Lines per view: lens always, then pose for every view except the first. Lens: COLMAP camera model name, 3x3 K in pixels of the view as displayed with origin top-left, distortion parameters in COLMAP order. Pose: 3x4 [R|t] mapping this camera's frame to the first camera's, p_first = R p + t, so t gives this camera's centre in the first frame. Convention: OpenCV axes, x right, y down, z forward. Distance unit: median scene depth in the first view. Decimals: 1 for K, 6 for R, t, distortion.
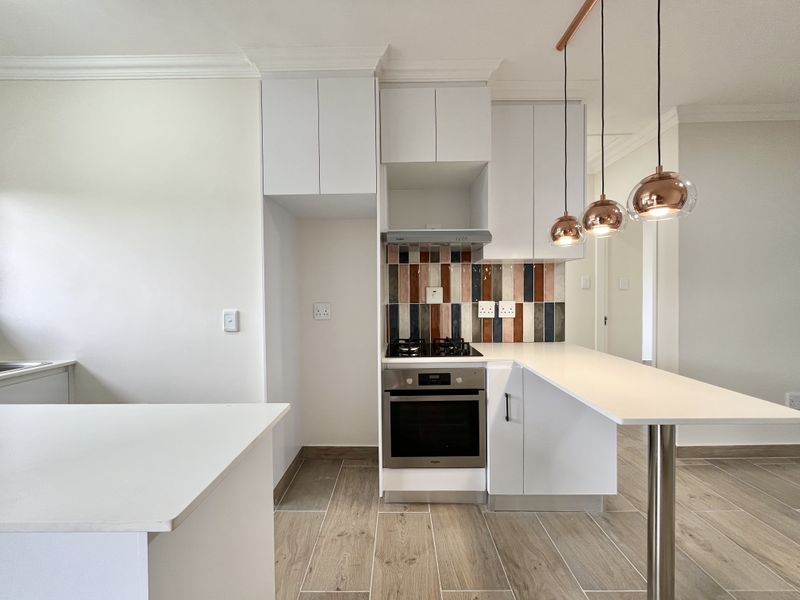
lens RADIAL K [[322.7, 0, 396.9], [0, 322.7, 297.8], [0, 0, 1]] dist [-0.002719, -0.000082]
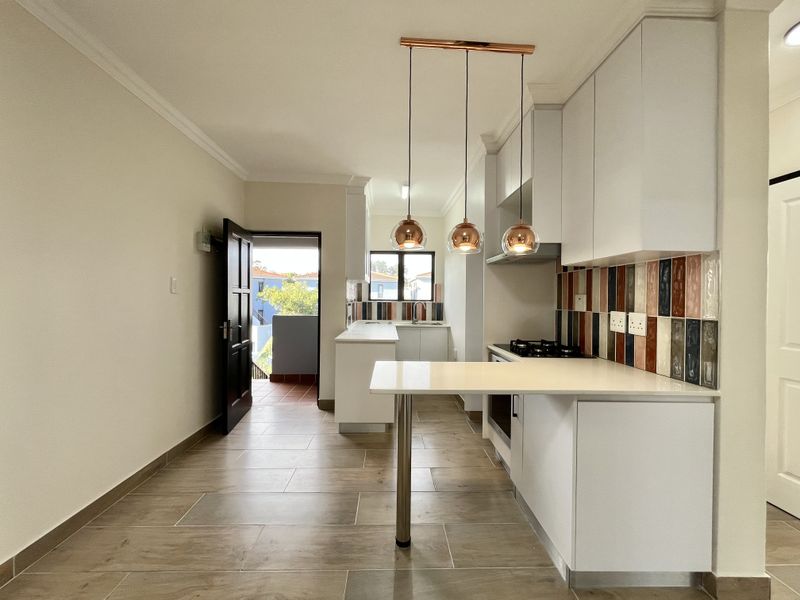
lens RADIAL K [[322.7, 0, 396.9], [0, 322.7, 297.8], [0, 0, 1]] dist [-0.002719, -0.000082]
pose [[0.032161, 0.007886, -0.999452, 1.066152], [-0.026333, 0.999628, 0.007040, -0.015310], [0.999136, 0.026093, 0.032356, 0.415745]]
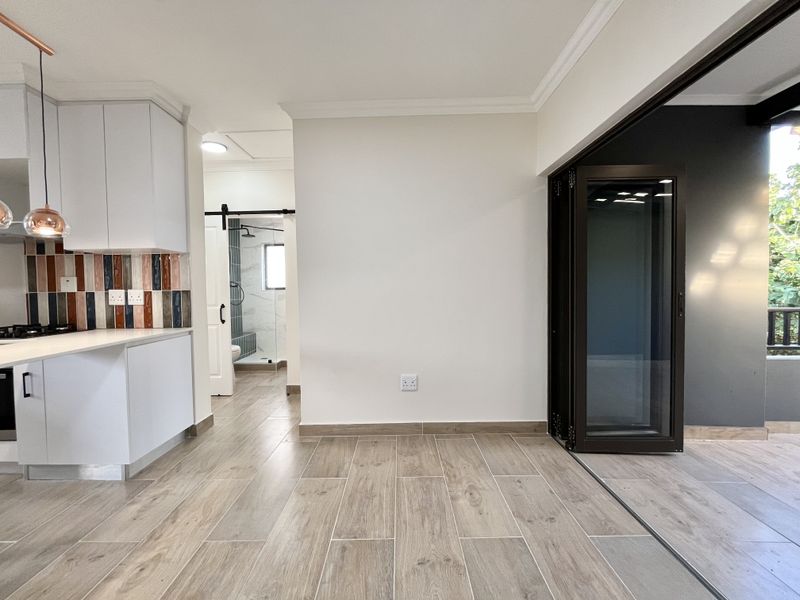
lens RADIAL K [[322.7, 0, 396.9], [0, 322.7, 297.8], [0, 0, 1]] dist [-0.002719, -0.000082]
pose [[0.999953, -0.006041, -0.007533, 1.206569], [0.006179, 0.999809, 0.018532, 0.023370], [0.007419, -0.018578, 0.999800, -0.055914]]
